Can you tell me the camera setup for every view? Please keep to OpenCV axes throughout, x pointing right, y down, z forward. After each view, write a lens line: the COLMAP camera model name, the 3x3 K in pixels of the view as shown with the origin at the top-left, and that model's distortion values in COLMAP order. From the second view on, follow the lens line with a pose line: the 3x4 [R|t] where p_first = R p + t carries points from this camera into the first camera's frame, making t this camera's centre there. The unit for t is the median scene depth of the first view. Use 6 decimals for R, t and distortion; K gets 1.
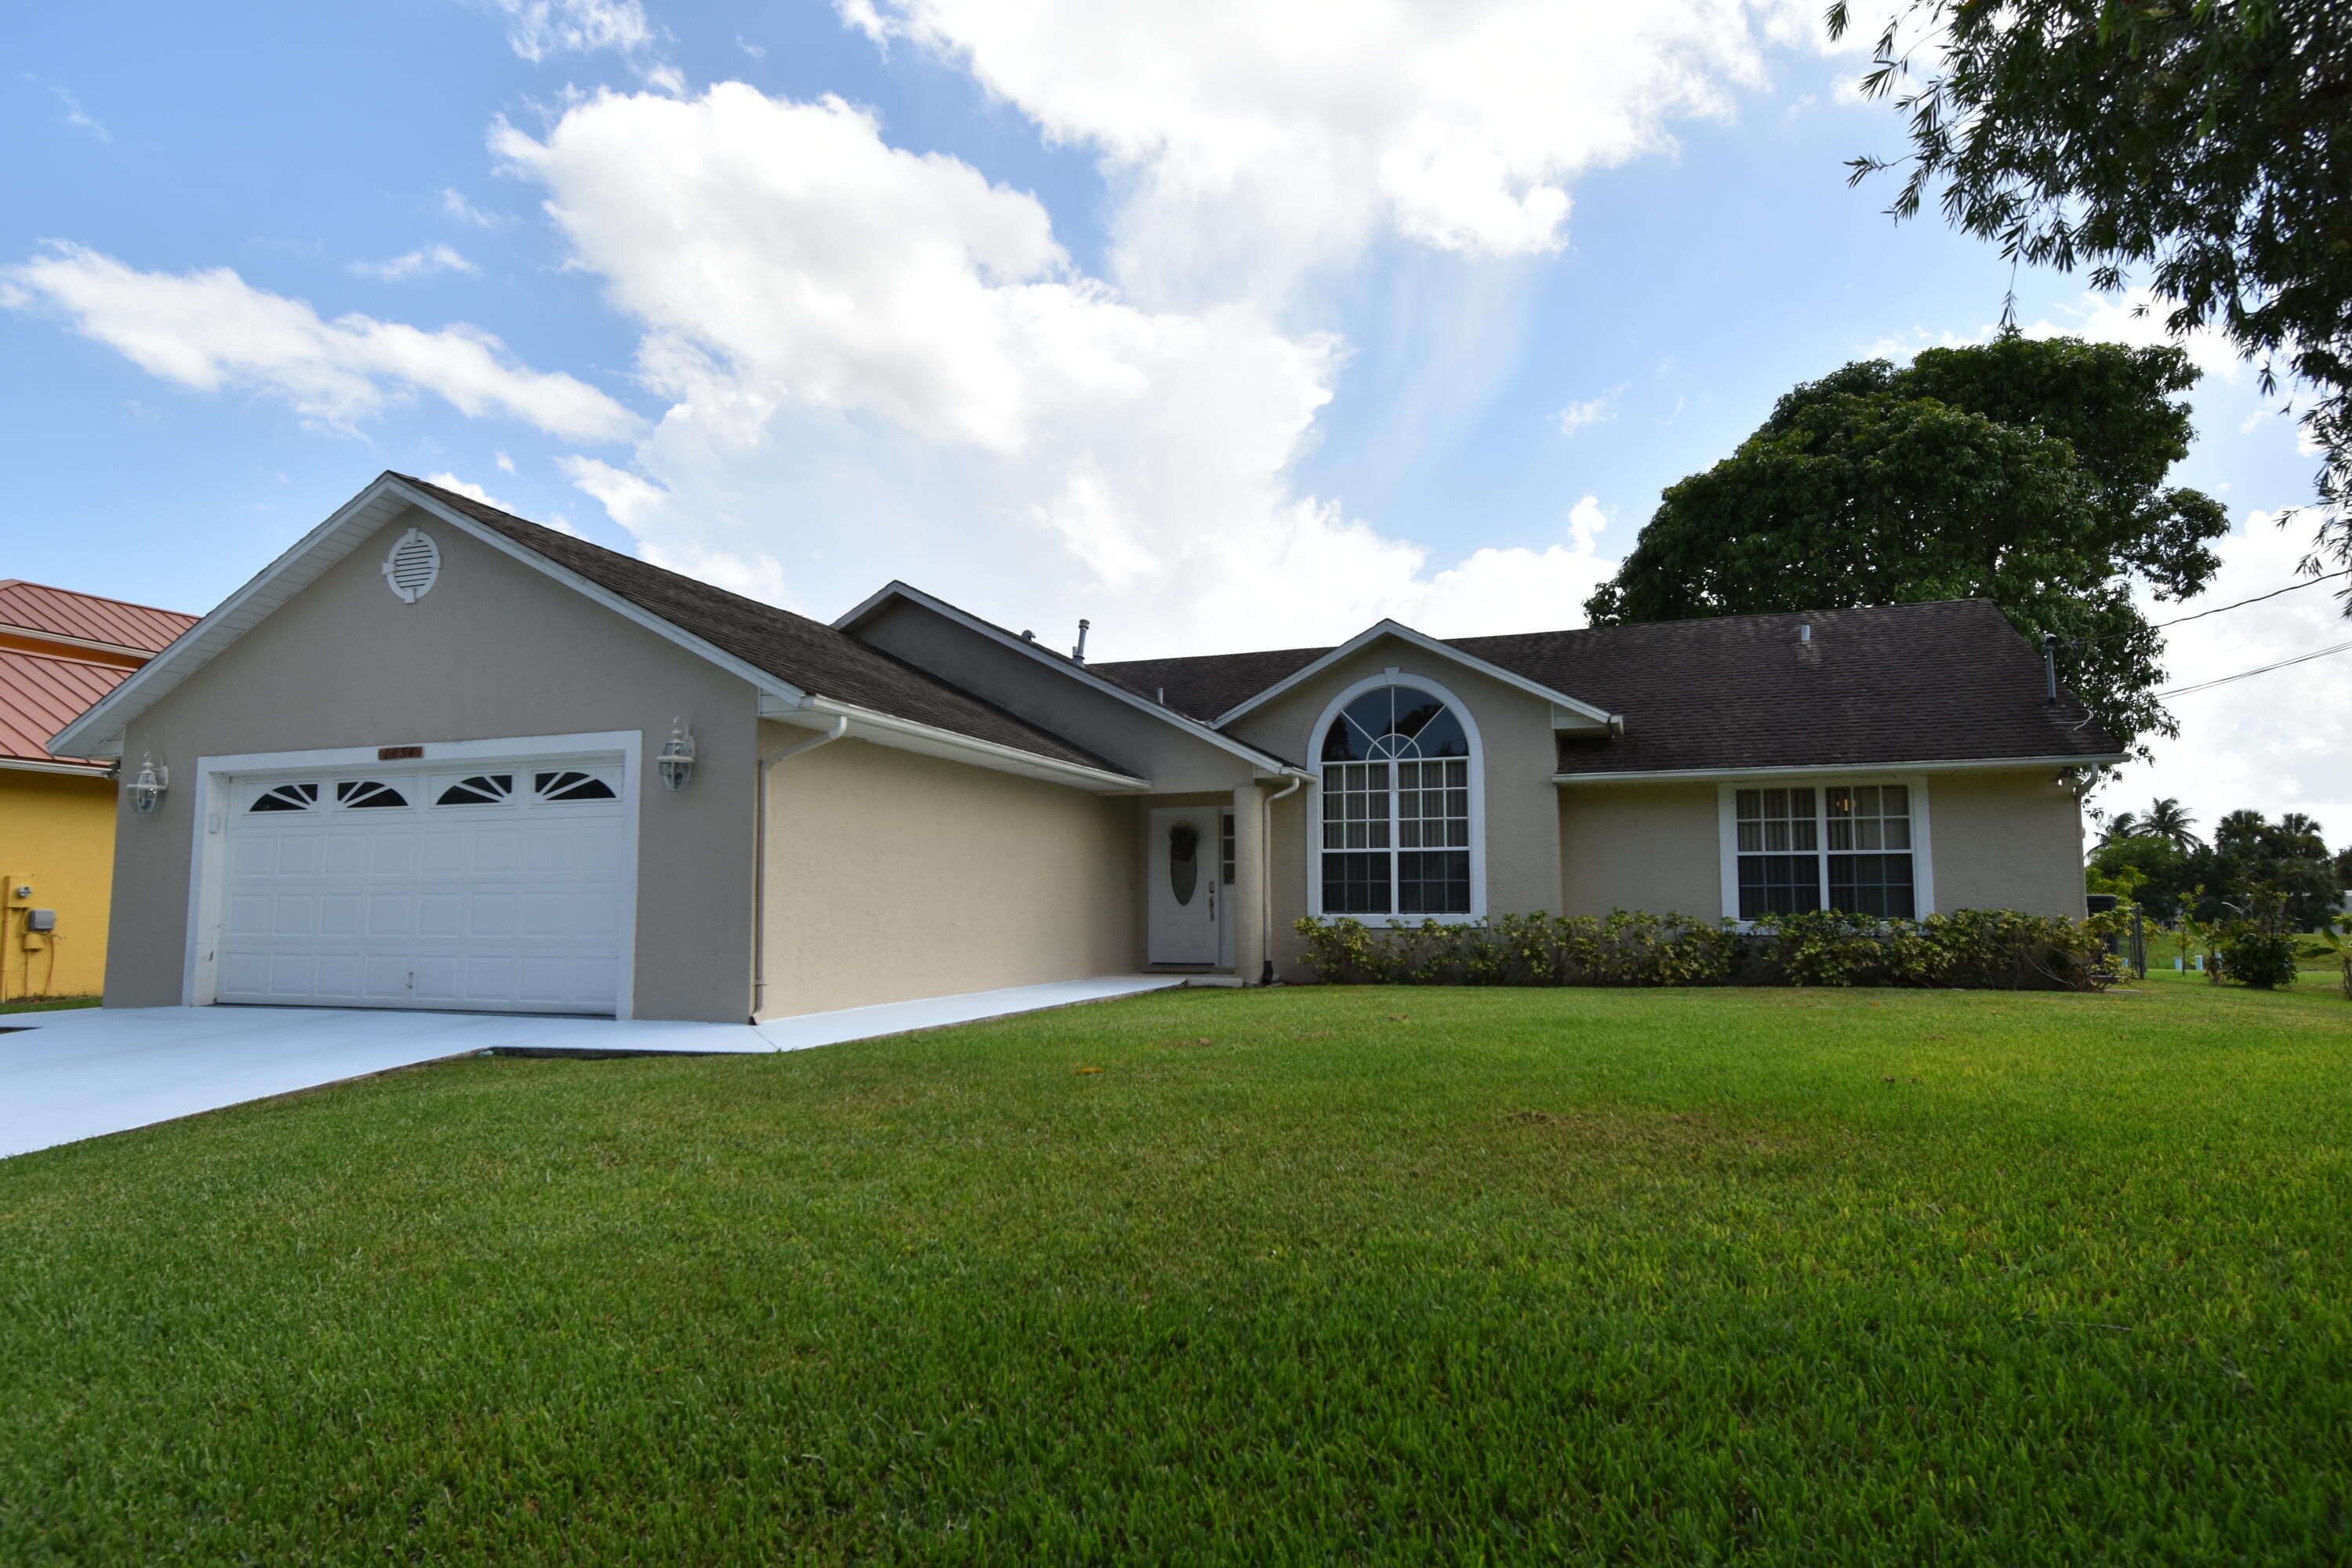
lens RADIAL K [[1311.8, 0, 1188.2], [0, 1311.8, 824.2], [0, 0, 1]] dist [-0.004574, -0.000469]
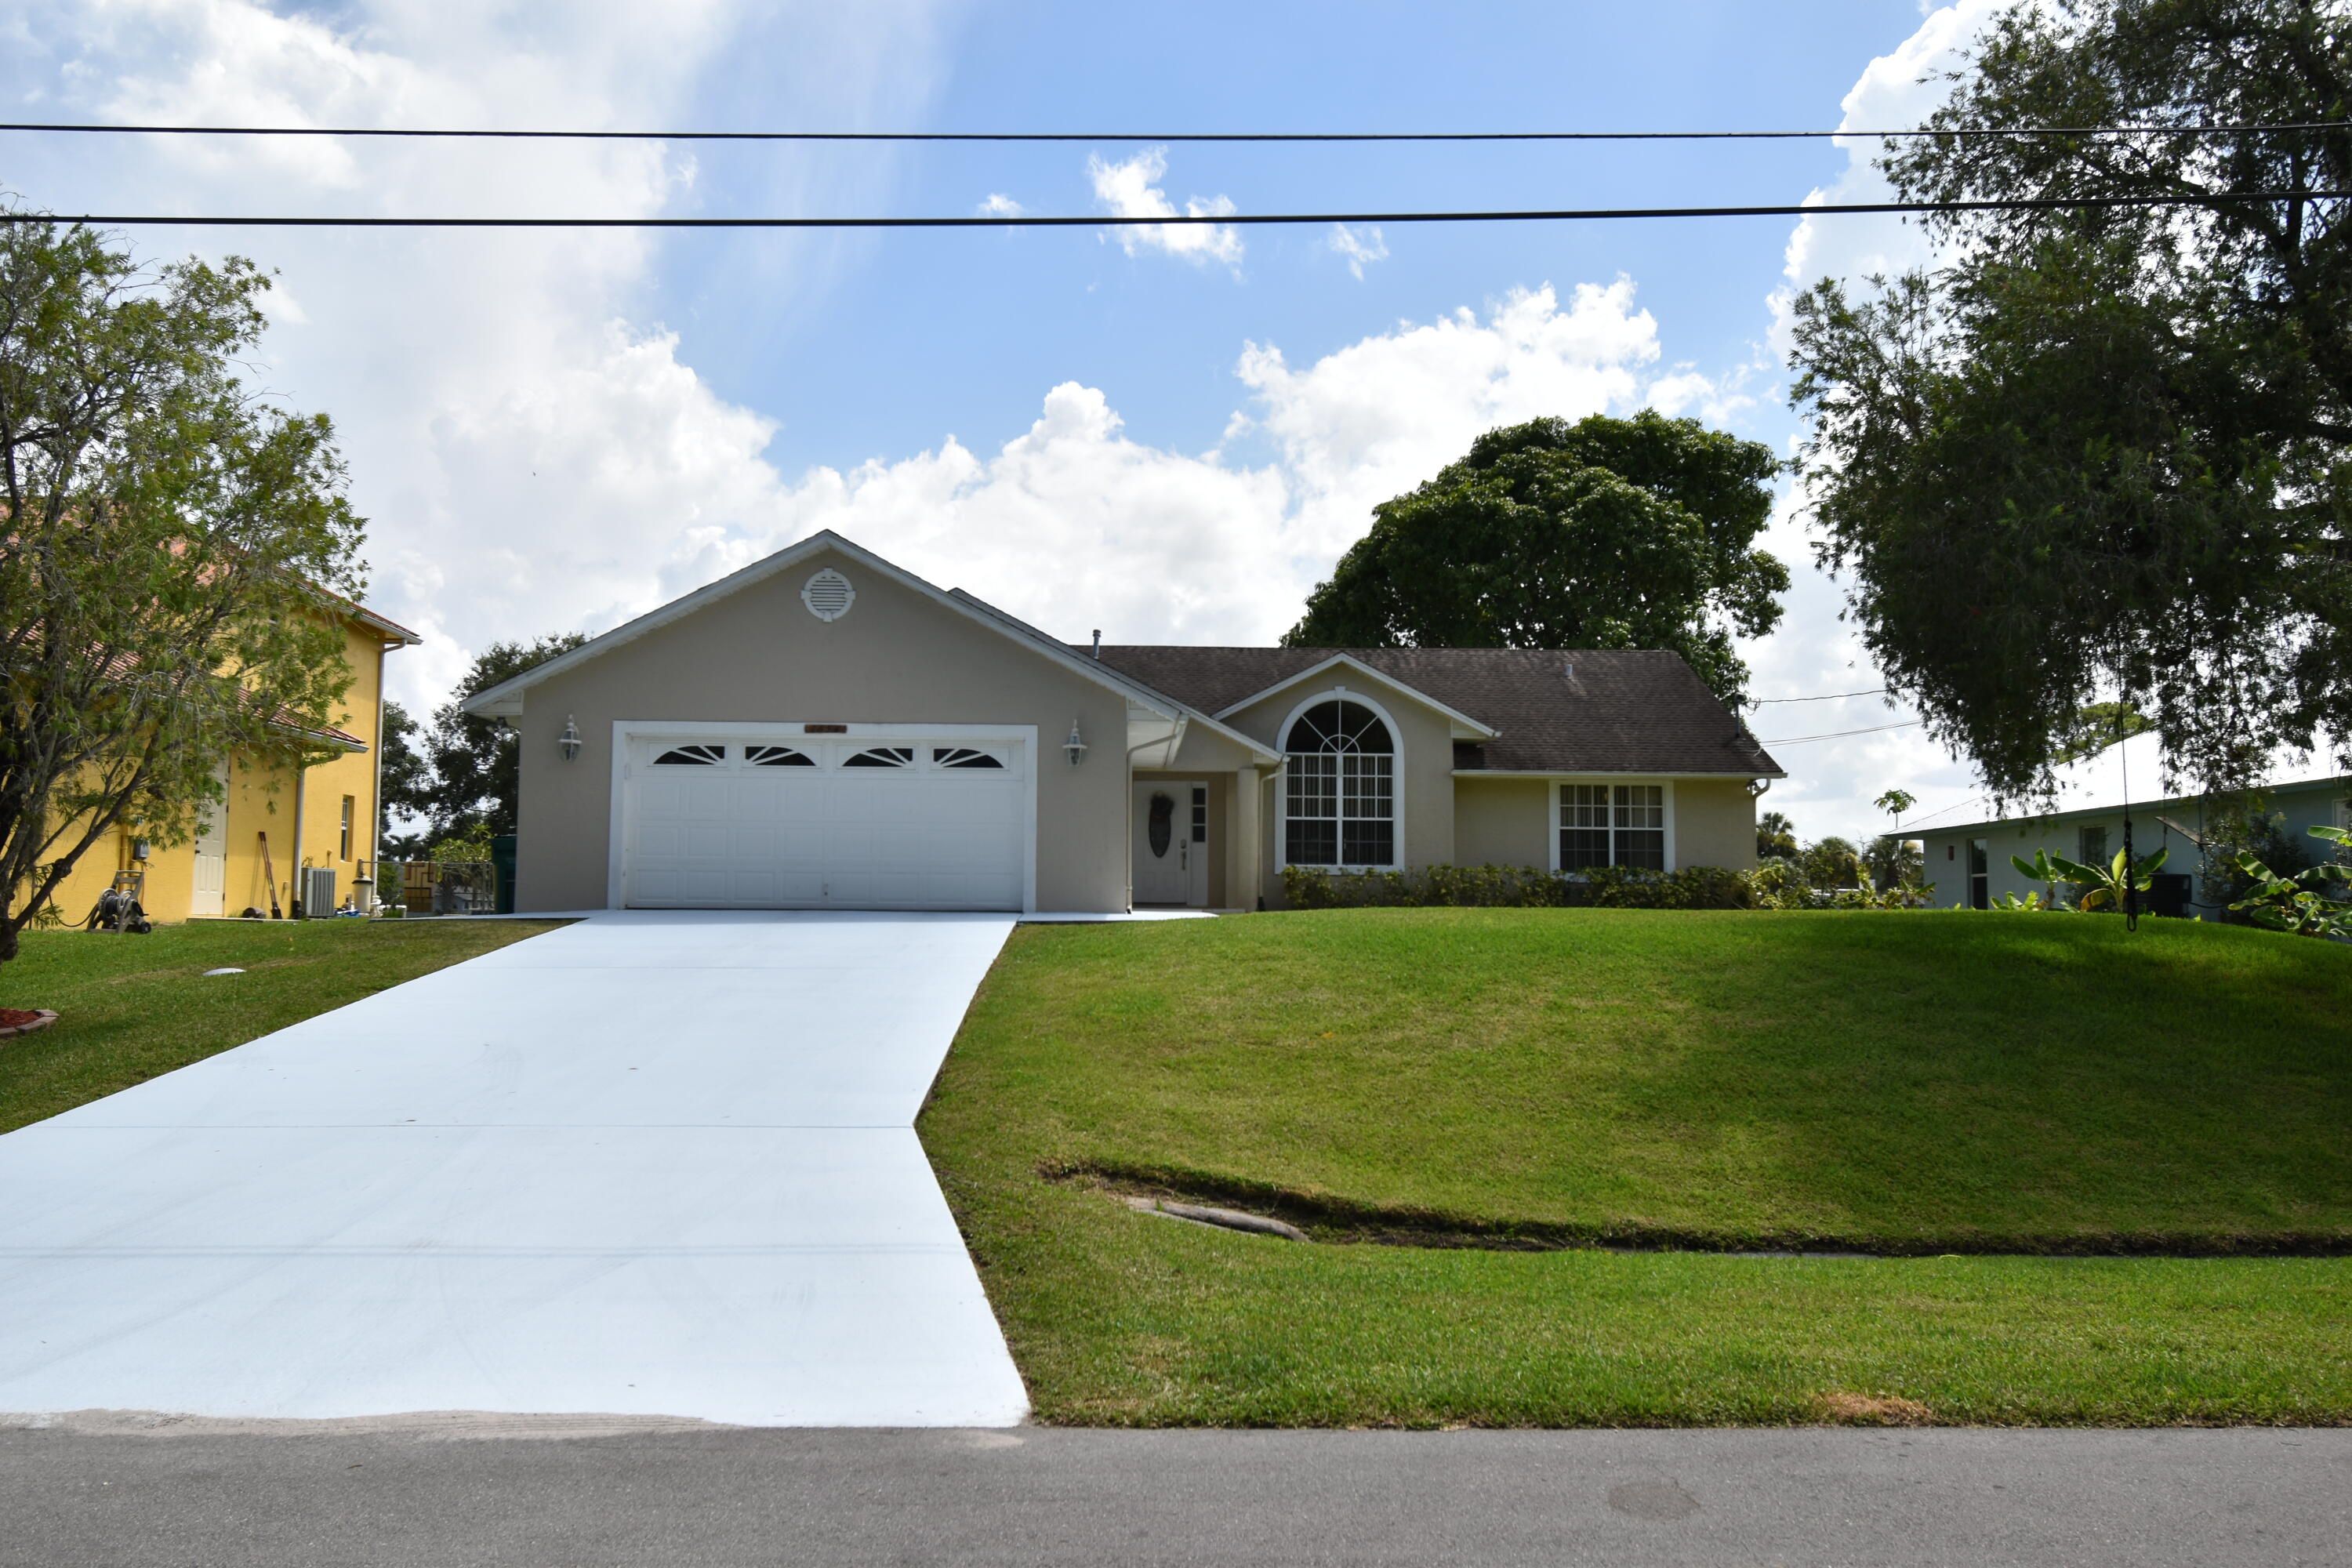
lens RADIAL K [[1806.4, 0, 1173.5], [0, 1806.4, 783.2], [0, 0, 1]] dist [-0.000801, -0.000050]
pose [[0.924950, 0.036511, 0.378330, -0.729074], [-0.034921, 0.999329, -0.011066, 0.009170], [-0.378481, -0.002977, 0.925604, -0.699235]]
